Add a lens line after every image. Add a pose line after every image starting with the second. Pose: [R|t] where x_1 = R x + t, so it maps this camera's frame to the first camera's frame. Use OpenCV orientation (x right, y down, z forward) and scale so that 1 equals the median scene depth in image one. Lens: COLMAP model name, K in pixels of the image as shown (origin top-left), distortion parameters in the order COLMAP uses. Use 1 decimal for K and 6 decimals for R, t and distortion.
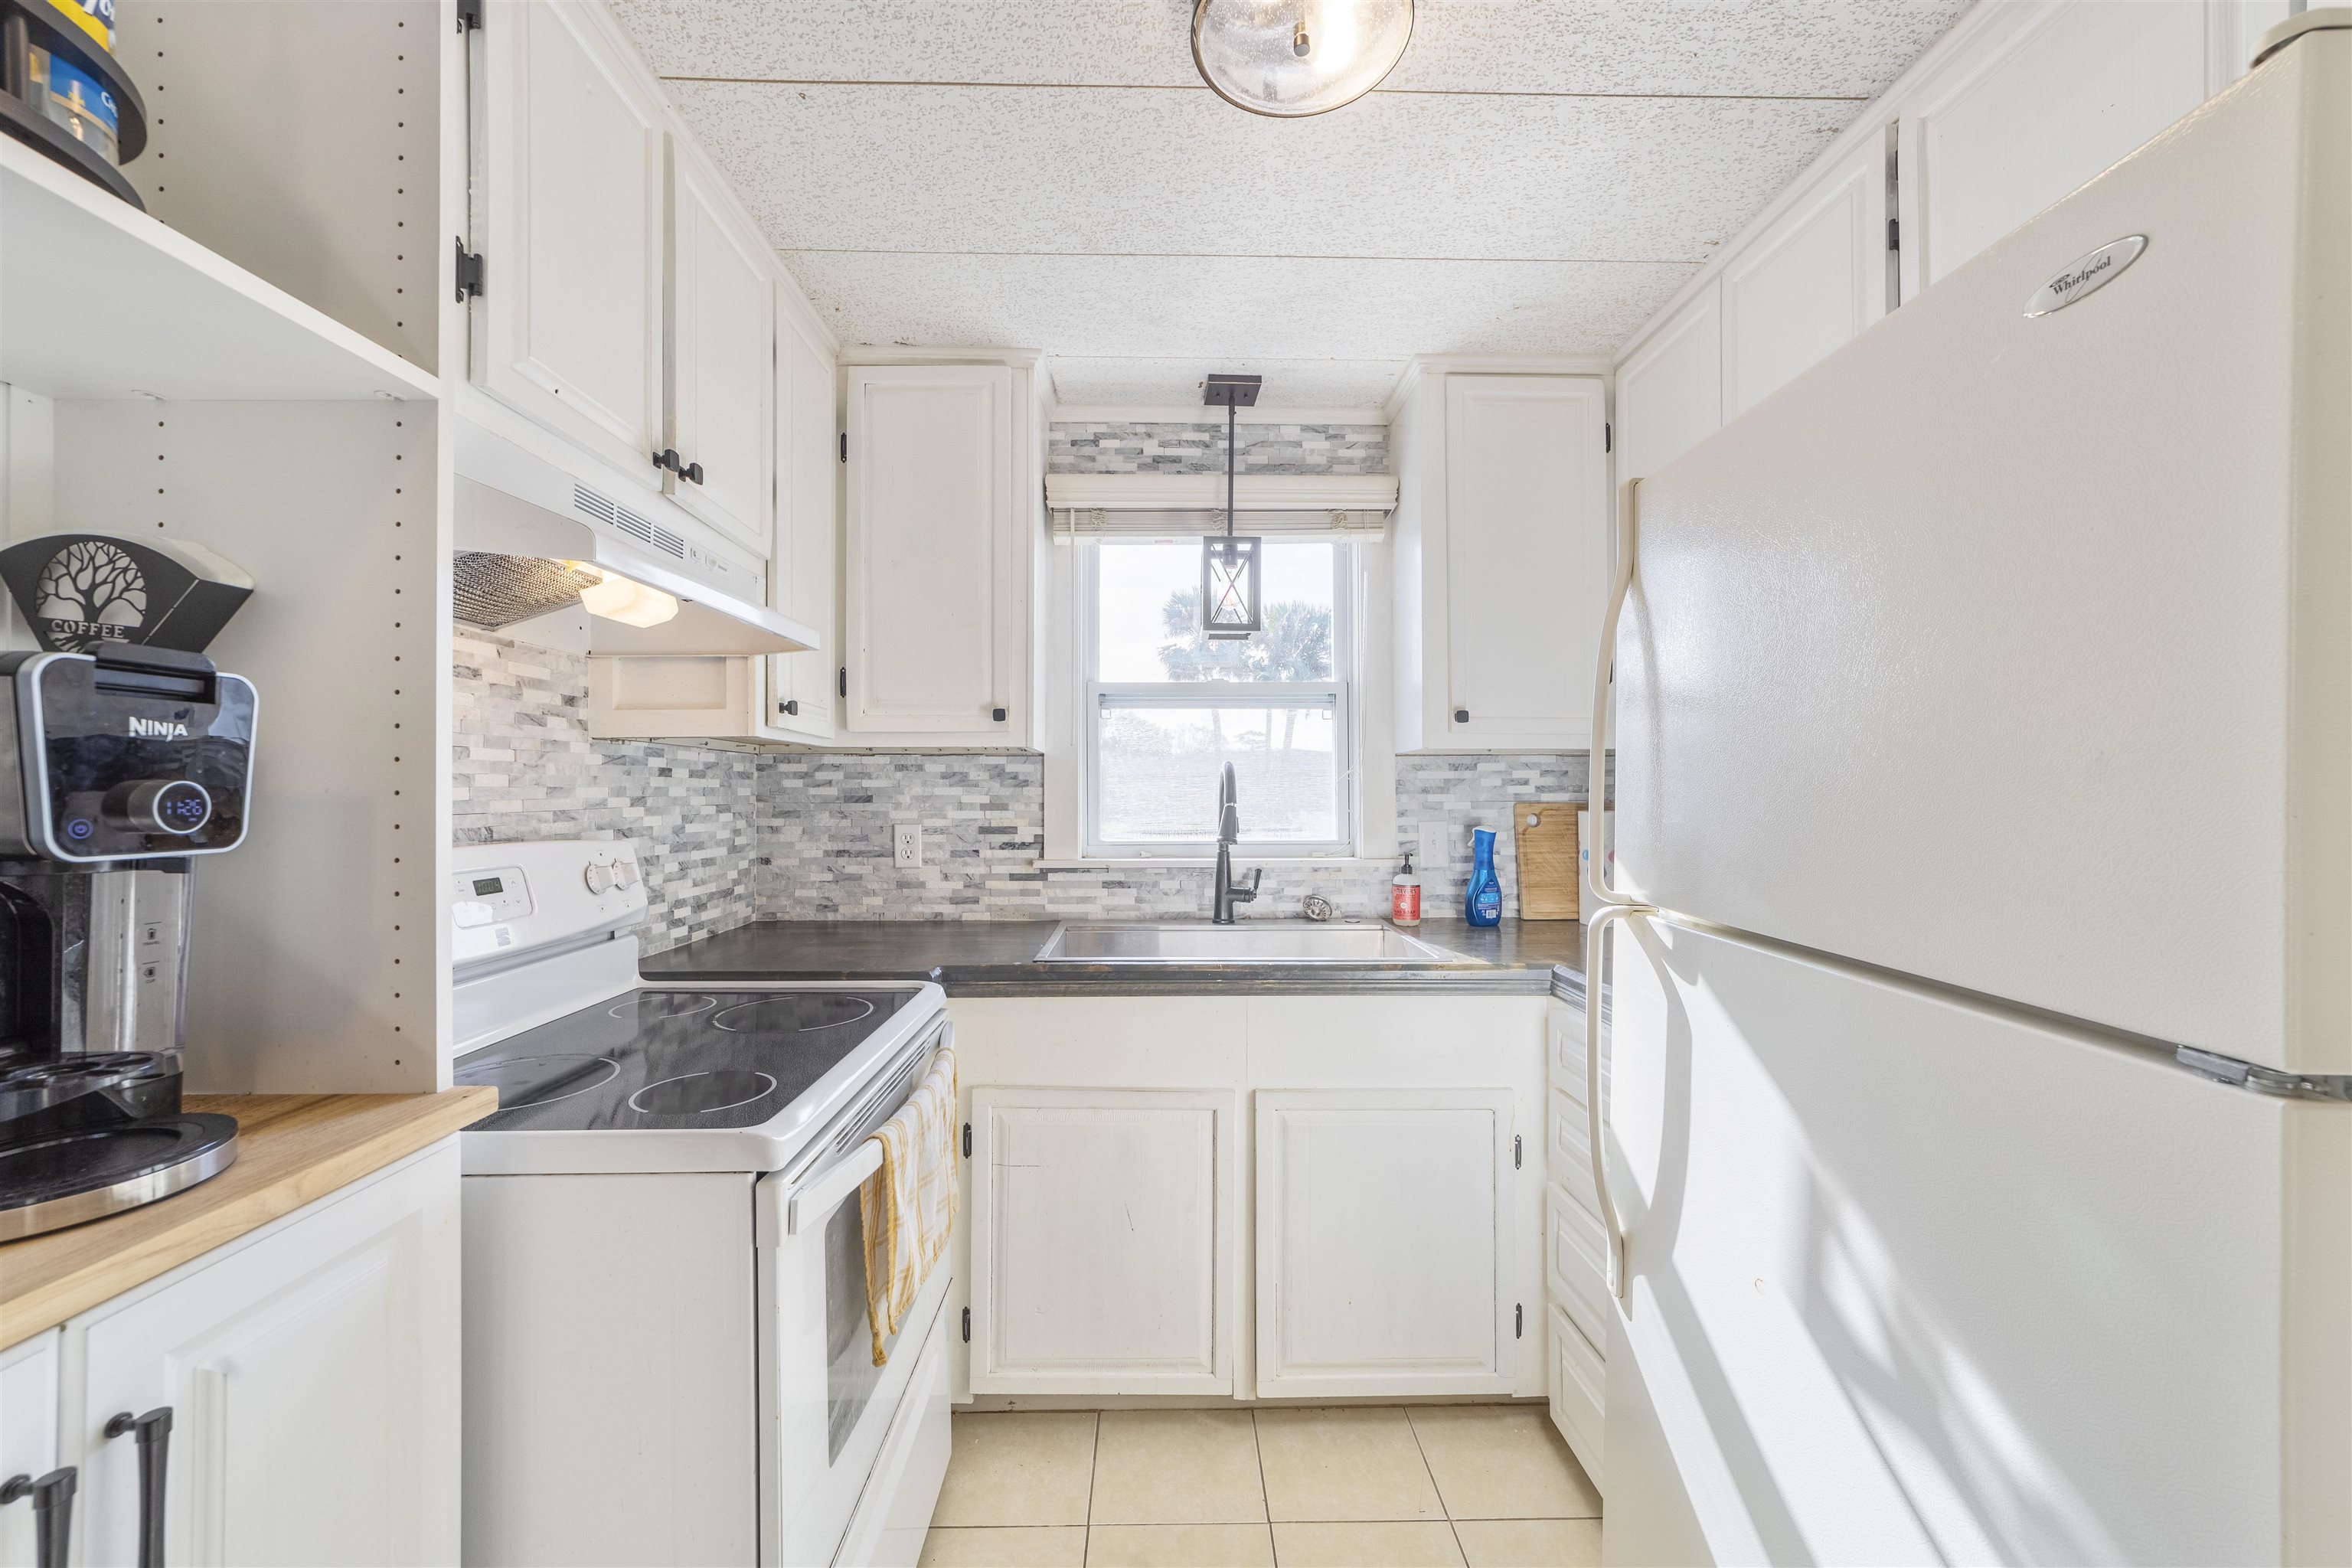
lens RADIAL K [[900.7, 0, 1168.4], [0, 900.7, 785.9], [0, 0, 1]] dist [-0.017722, 0.008341]
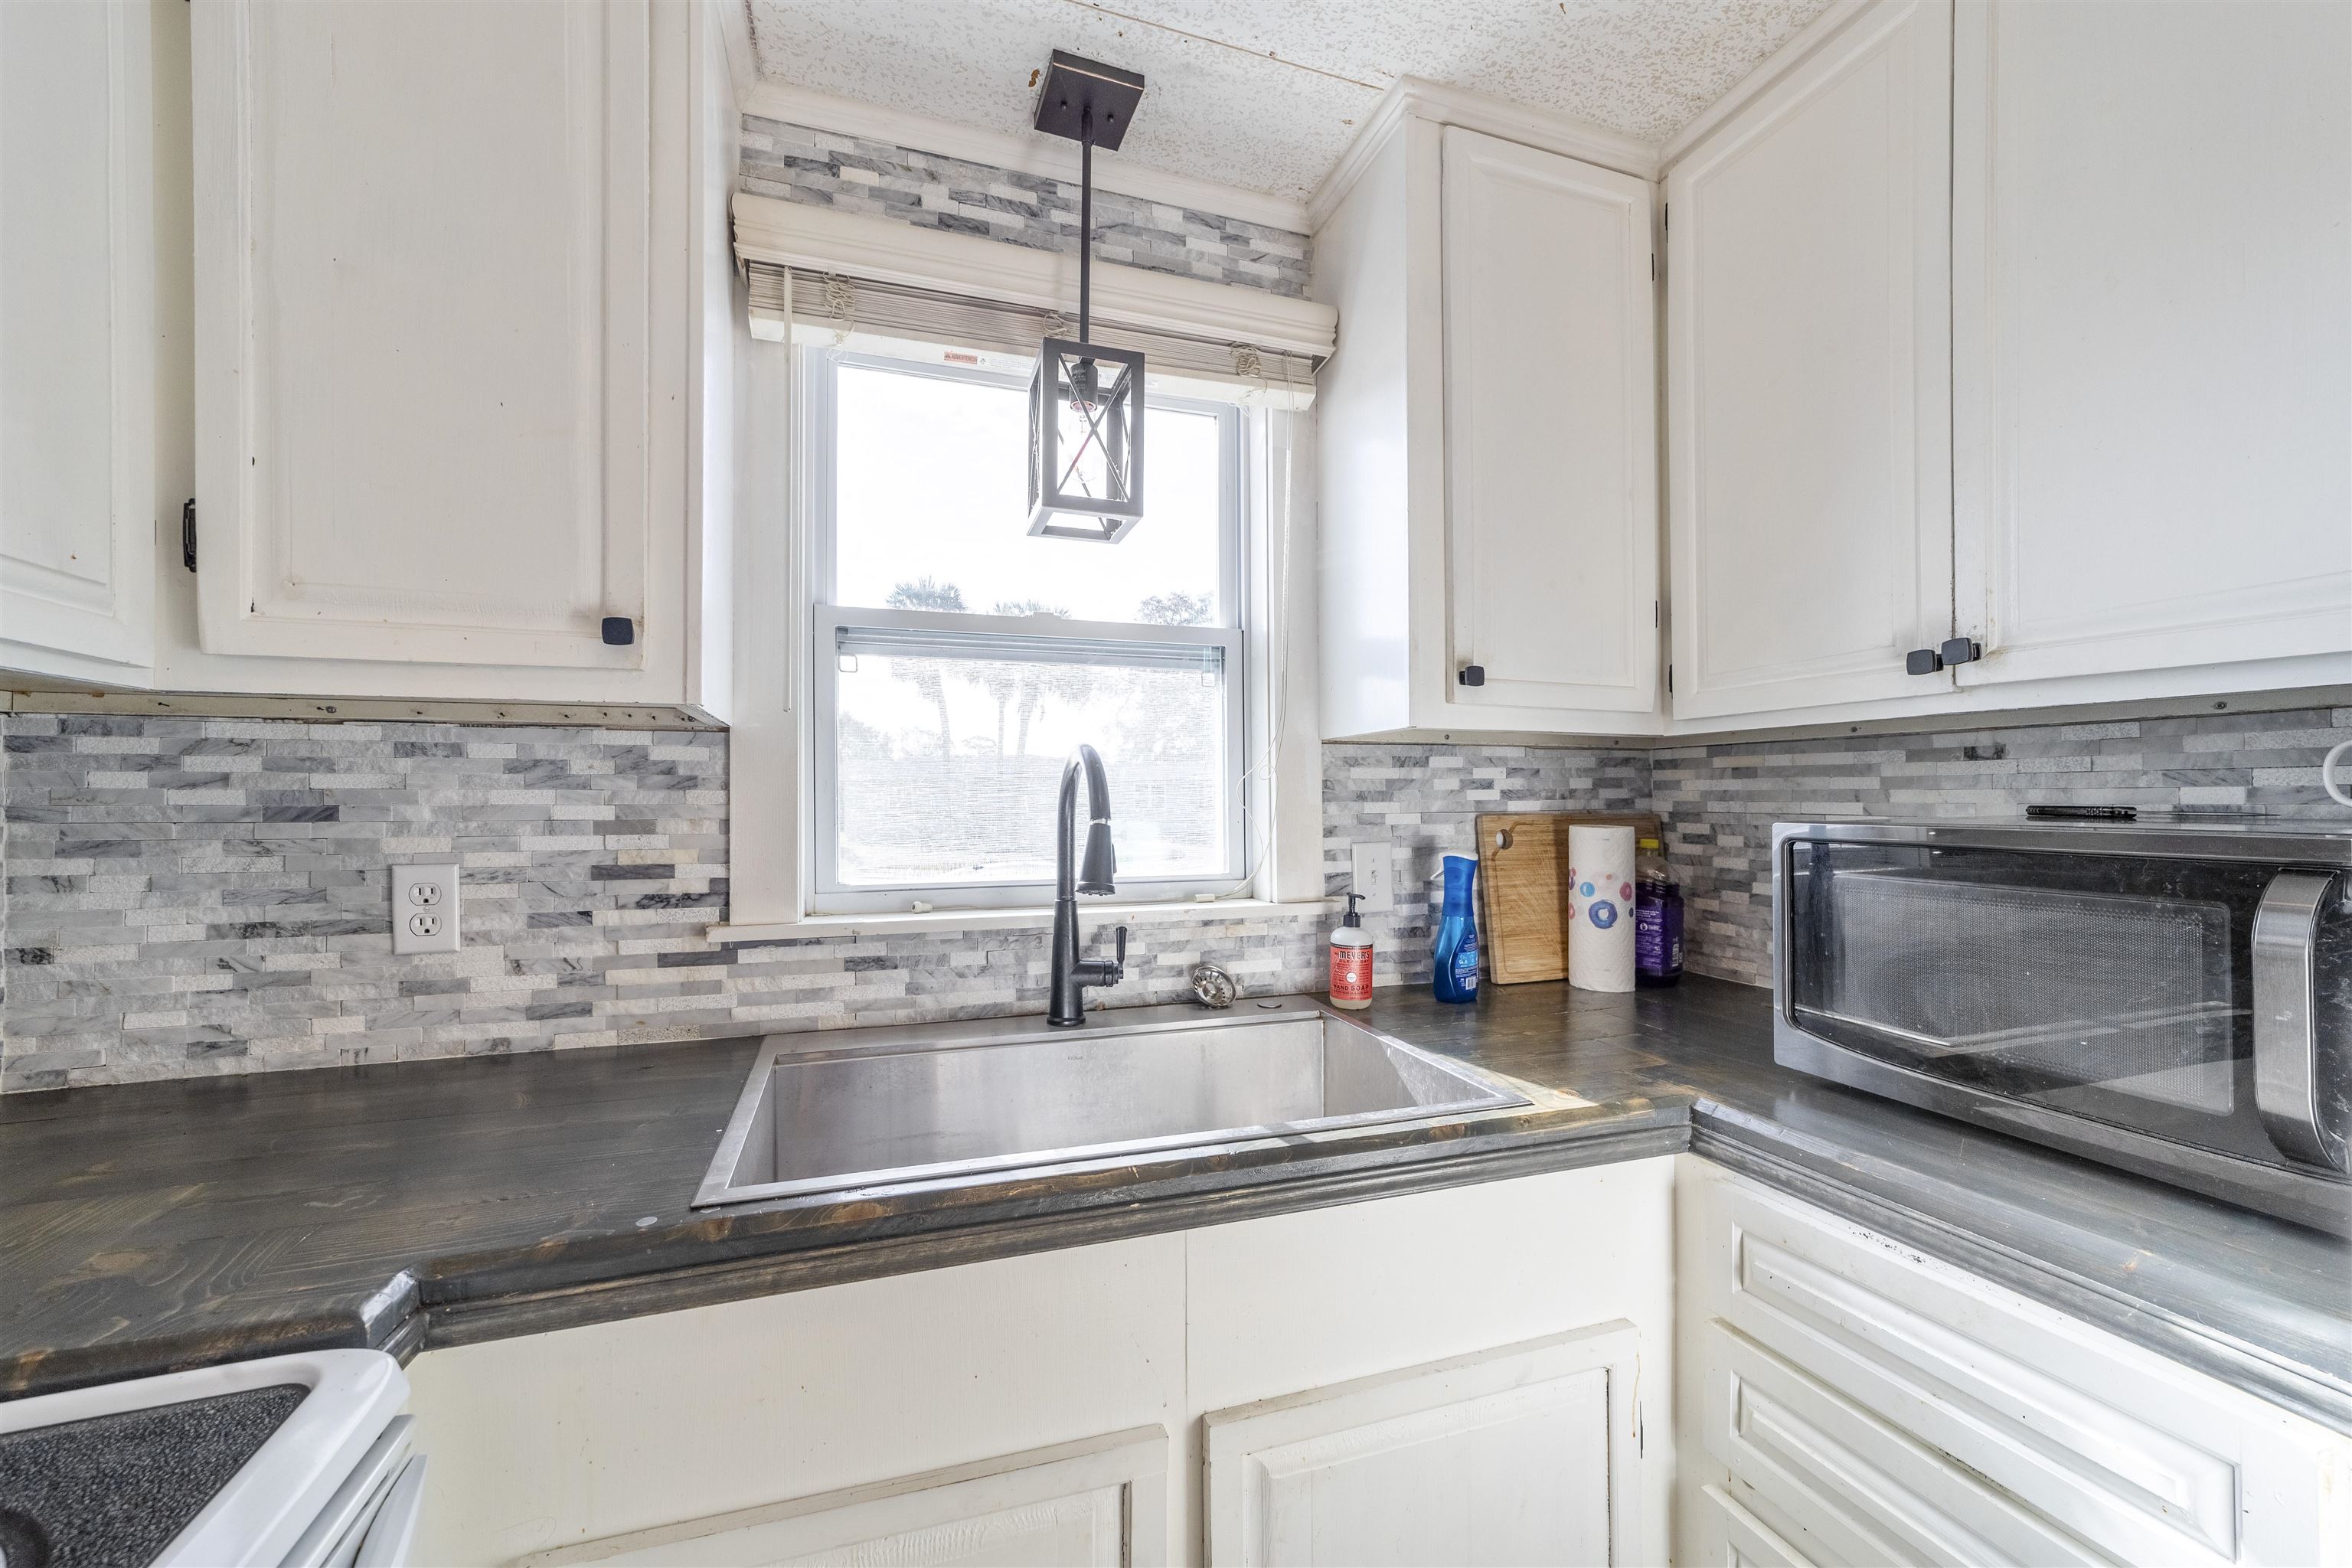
lens RADIAL K [[906.1, 0, 1172.9], [0, 906.1, 798.3], [0, 0, 1]] dist [-0.017785, 0.008529]
pose [[0.953725, -0.000042, 0.300679, -0.048248], [-0.001732, 0.999983, 0.005634, 0.003014], [-0.300674, -0.005894, 0.953709, 0.410399]]
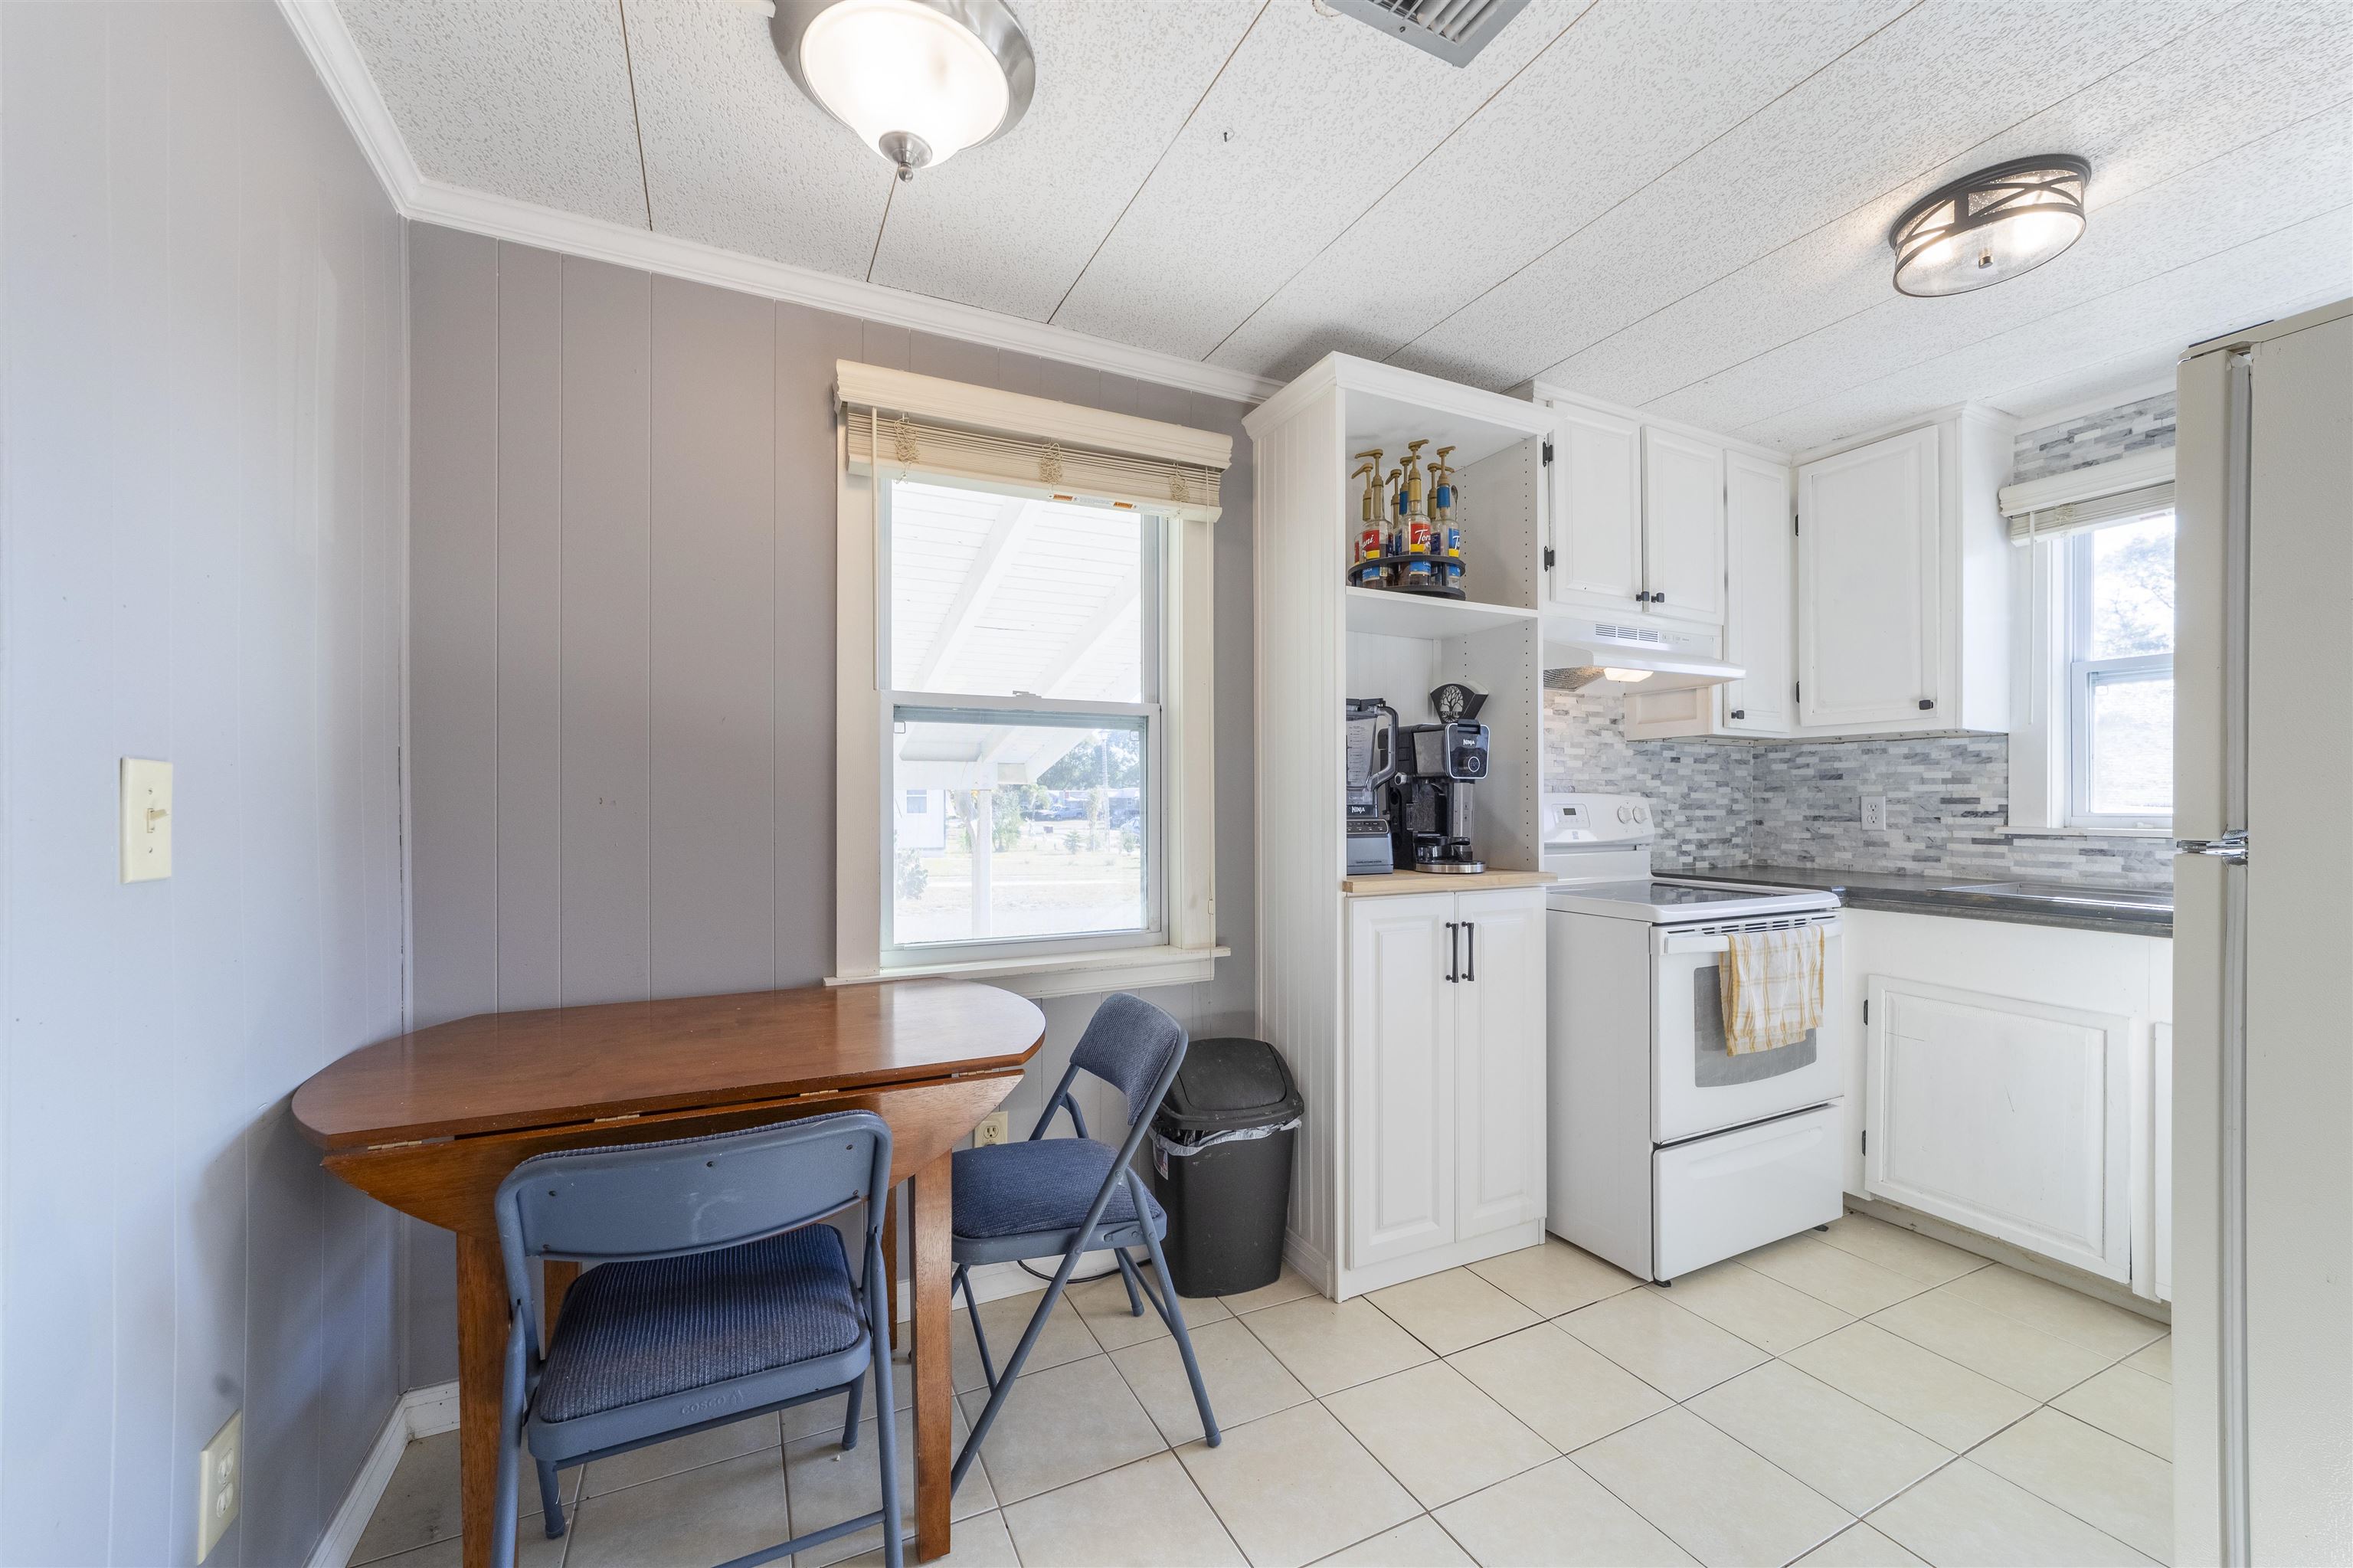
lens RADIAL K [[906.5, 0, 1173.4], [0, 906.5, 798.3], [0, 0, 1]] dist [-0.017785, 0.008529]
pose [[0.424431, -0.002058, -0.905458, 0.440312], [0.004802, 0.999988, -0.000021, 0.041439], [0.905448, -0.004339, 0.424436, -0.430869]]
